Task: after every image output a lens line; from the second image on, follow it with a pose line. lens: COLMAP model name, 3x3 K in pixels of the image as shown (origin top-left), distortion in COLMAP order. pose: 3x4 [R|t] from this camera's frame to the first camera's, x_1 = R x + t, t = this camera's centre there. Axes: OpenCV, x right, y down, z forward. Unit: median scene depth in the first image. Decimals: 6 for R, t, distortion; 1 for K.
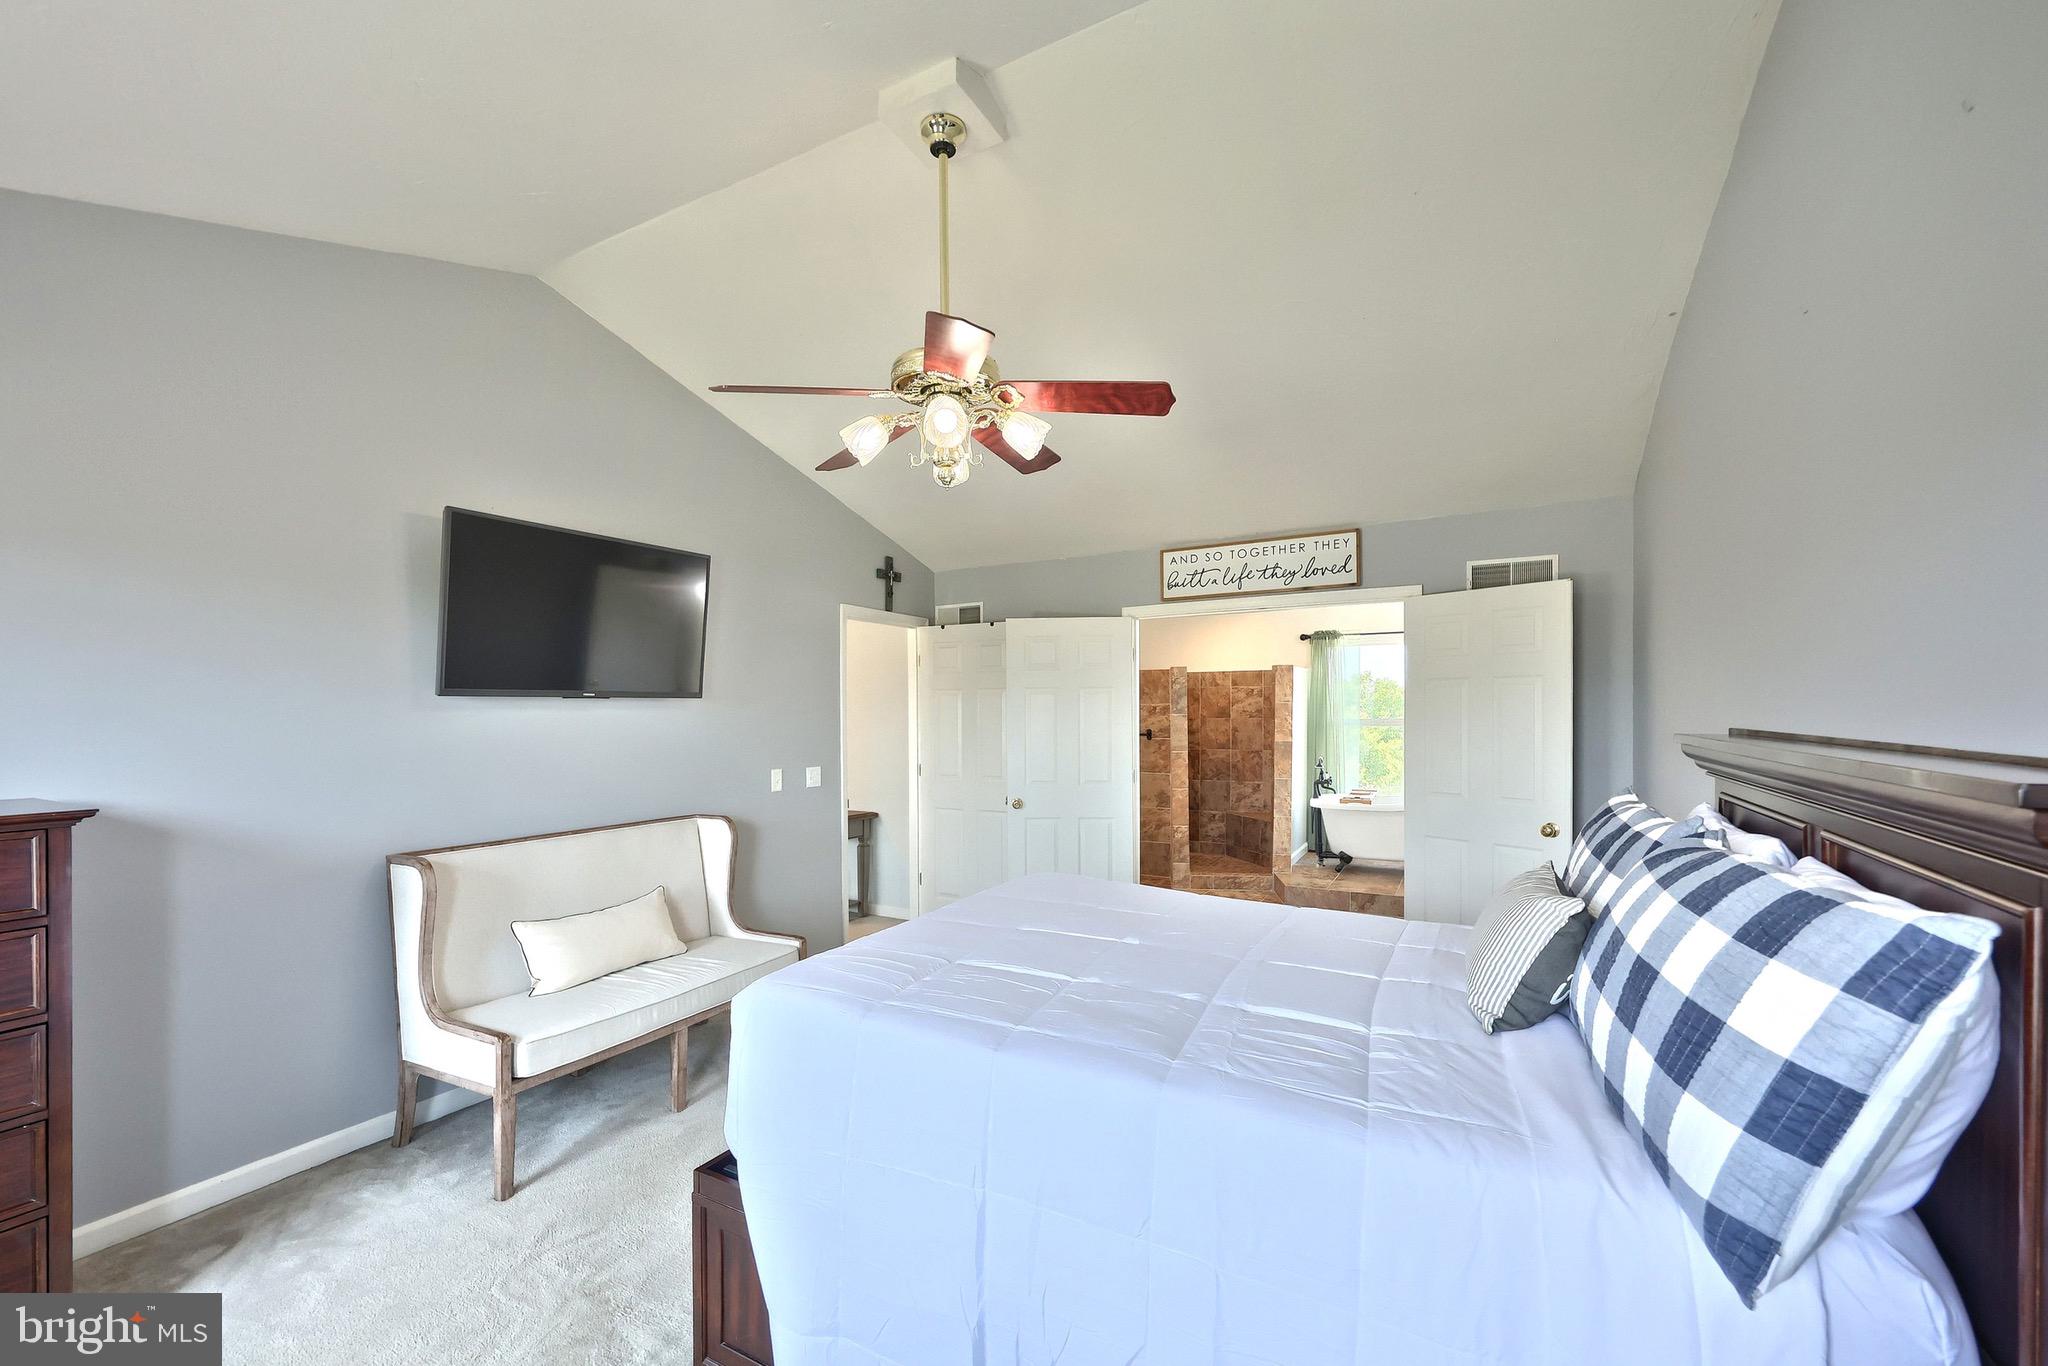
lens RADIAL K [[832.3, 0, 1024.6], [0, 832.3, 701.1], [0, 0, 1]] dist [-0.001341, 0.000604]
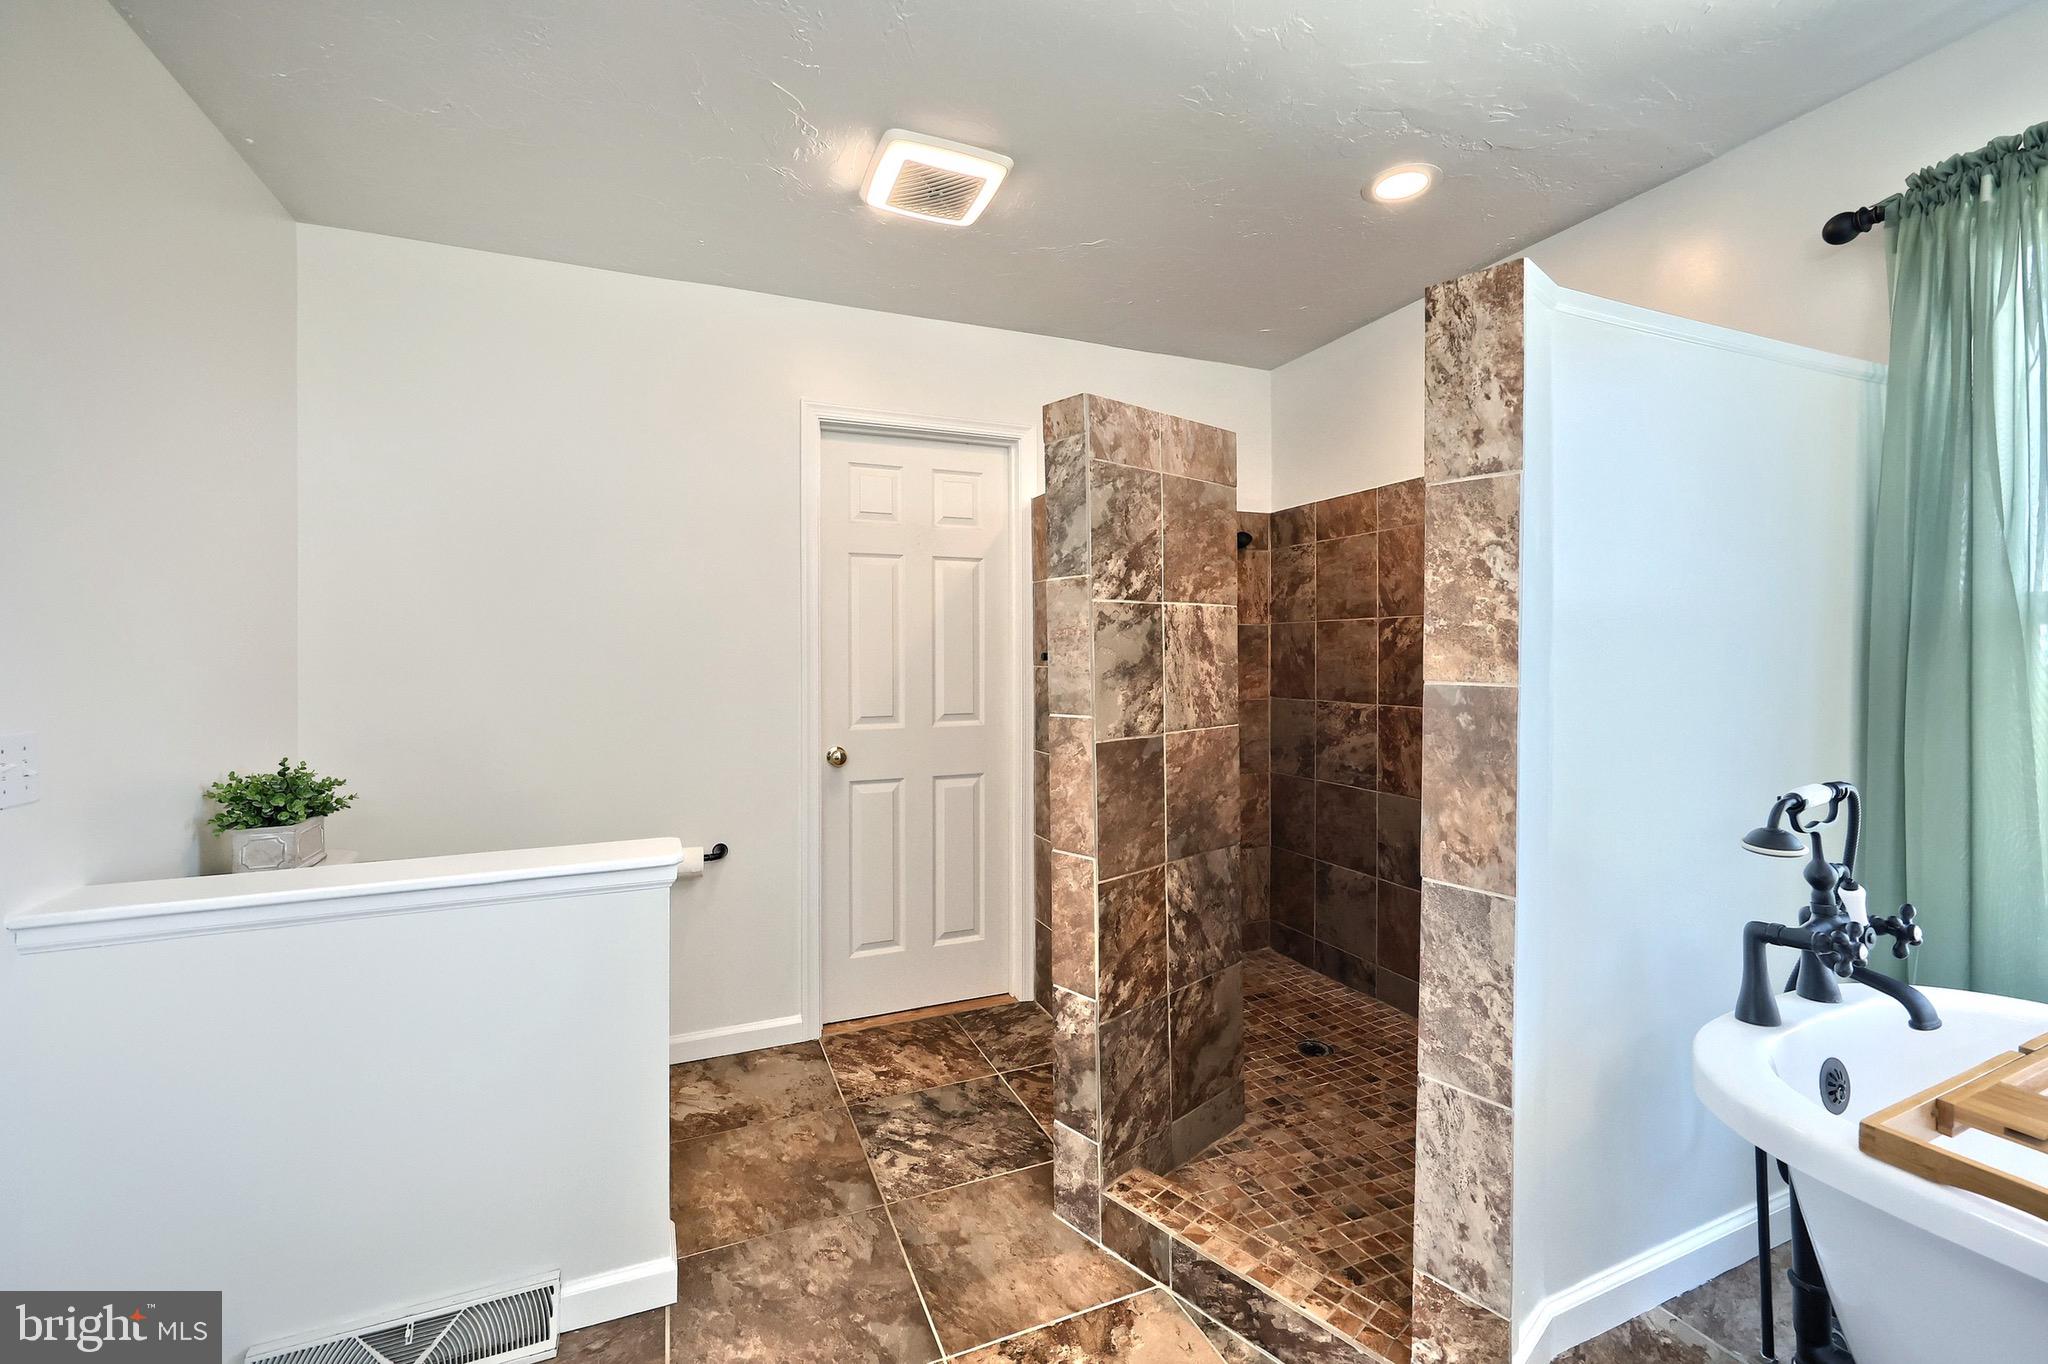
lens RADIAL K [[832.3, 0, 1022.3], [0, 832.3, 670.9], [0, 0, 1]] dist [-0.001341, 0.000604]
pose [[0.777881, 0.004373, -0.628396, 0.344437], [0.005312, 0.999894, 0.013534, 0.040556], [0.628389, -0.013866, 0.777776, 0.781941]]
